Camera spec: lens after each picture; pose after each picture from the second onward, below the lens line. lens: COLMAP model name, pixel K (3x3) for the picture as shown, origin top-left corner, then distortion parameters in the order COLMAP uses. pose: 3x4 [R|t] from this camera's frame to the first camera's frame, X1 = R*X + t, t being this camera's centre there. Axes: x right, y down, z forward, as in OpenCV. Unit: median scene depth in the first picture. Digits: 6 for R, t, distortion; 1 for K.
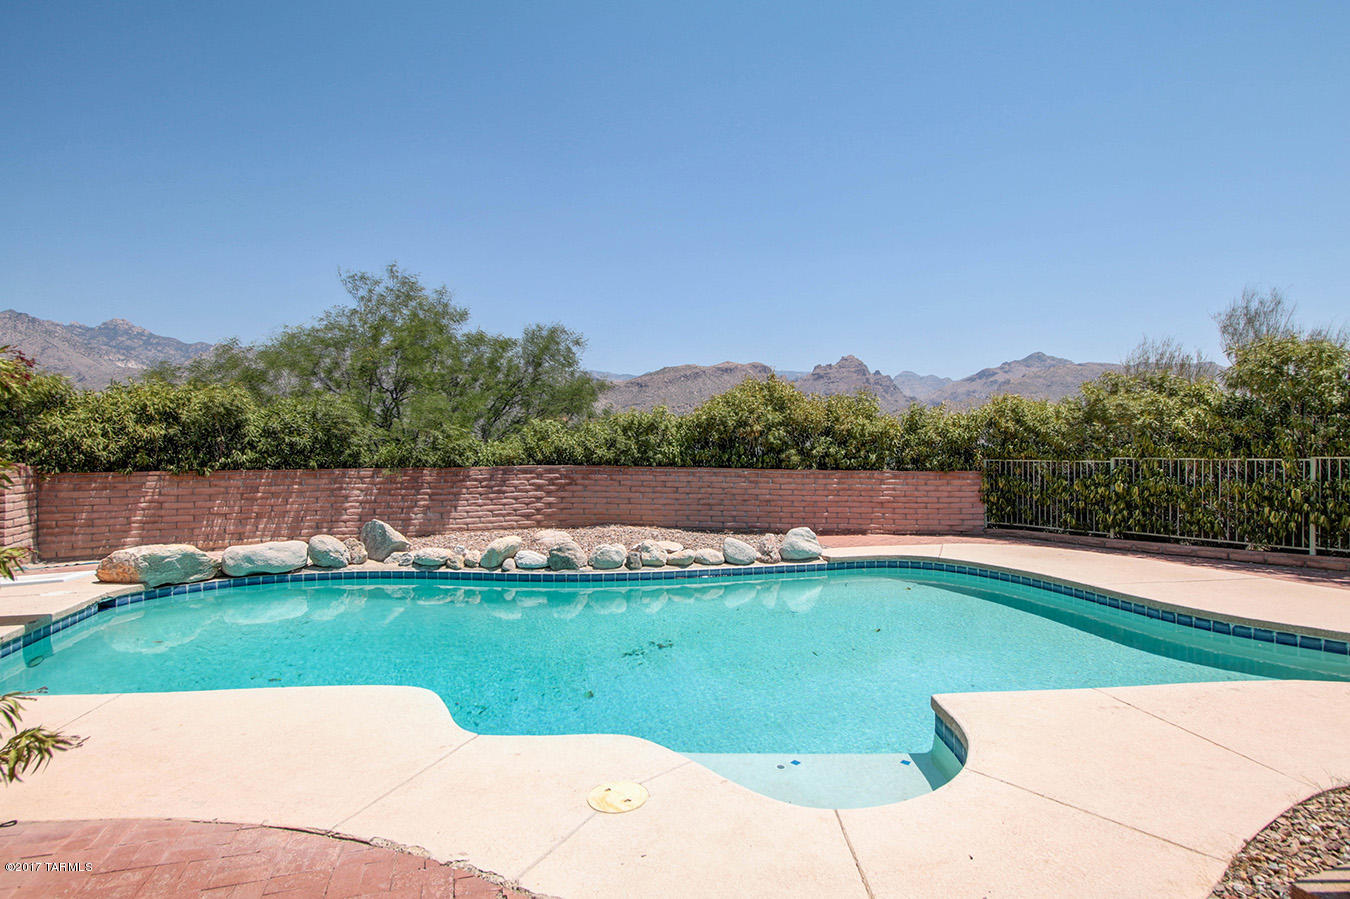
lens RADIAL K [[700.6, 0, 668.3], [0, 700.6, 449.4], [0, 0, 1]] dist [0.021073, -0.018155]
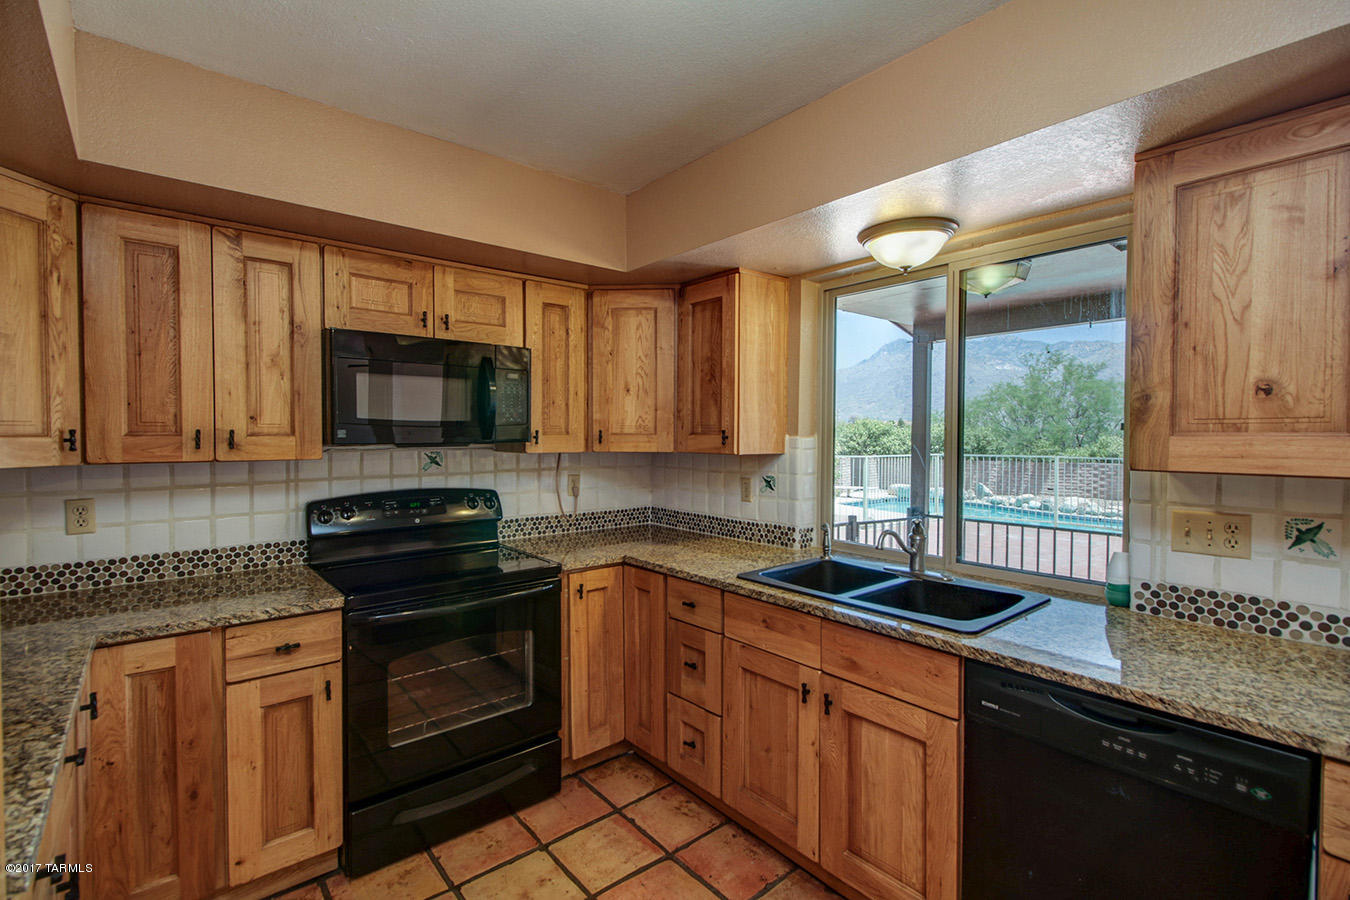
lens RADIAL K [[617.0, 0, 669.2], [0, 617.0, 447.5], [0, 0, 1]] dist [0.026928, -0.015116]
pose [[0.410930, 0.020134, -0.911444, 0.892968], [-0.001019, 0.999766, 0.021625, -0.054613], [0.911666, -0.007958, 0.410855, -0.698121]]
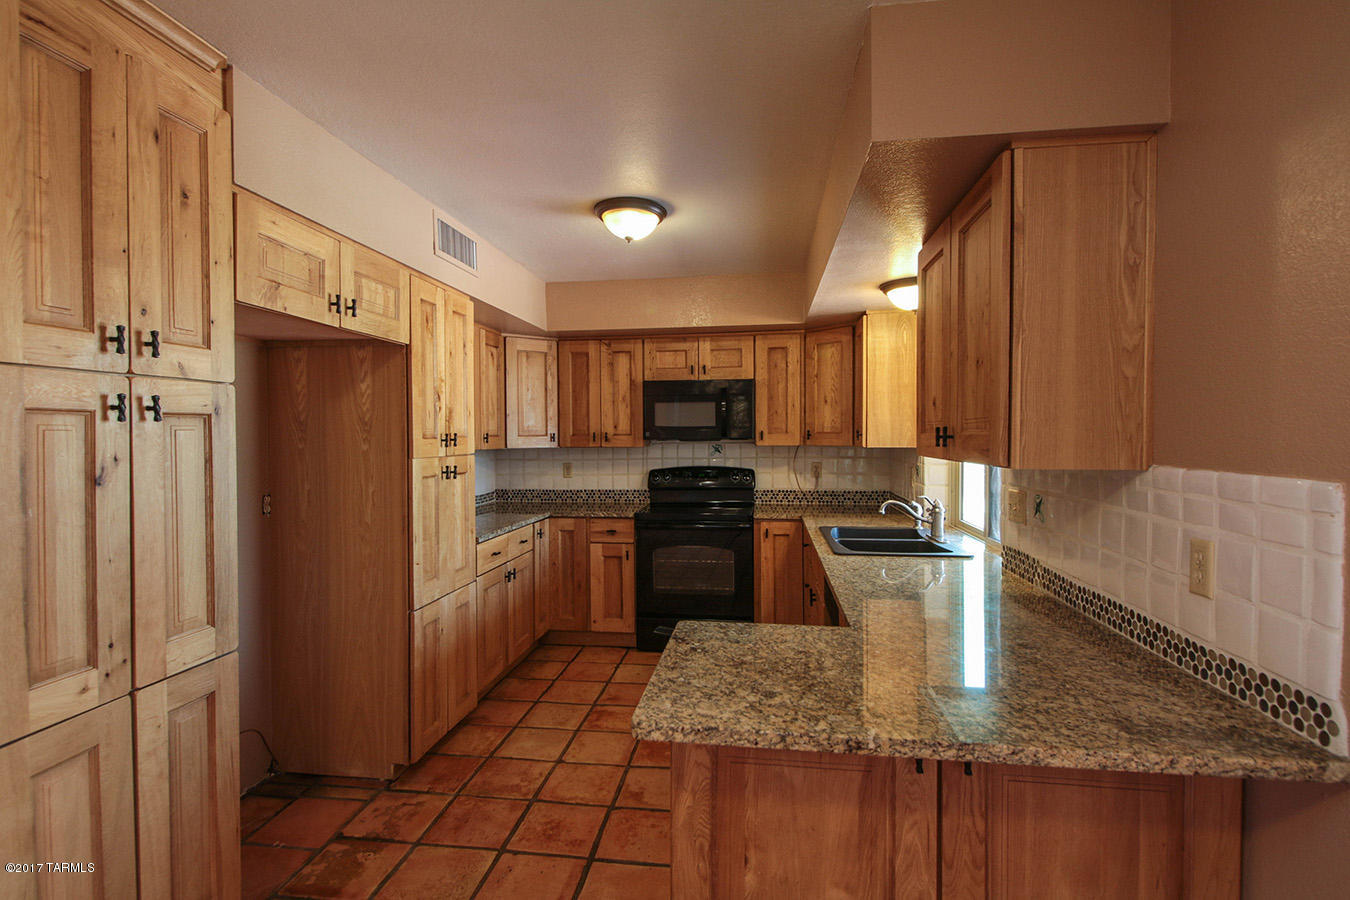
lens RADIAL K [[689.8, 0, 671.5], [0, 689.8, 448.5], [0, 0, 1]] dist [0.019169, -0.000296]
pose [[-0.398943, 0.022563, -0.916698, 1.053760], [0.006535, 0.999742, 0.021763, -0.054916], [0.916953, 0.002691, -0.398987, -0.532813]]
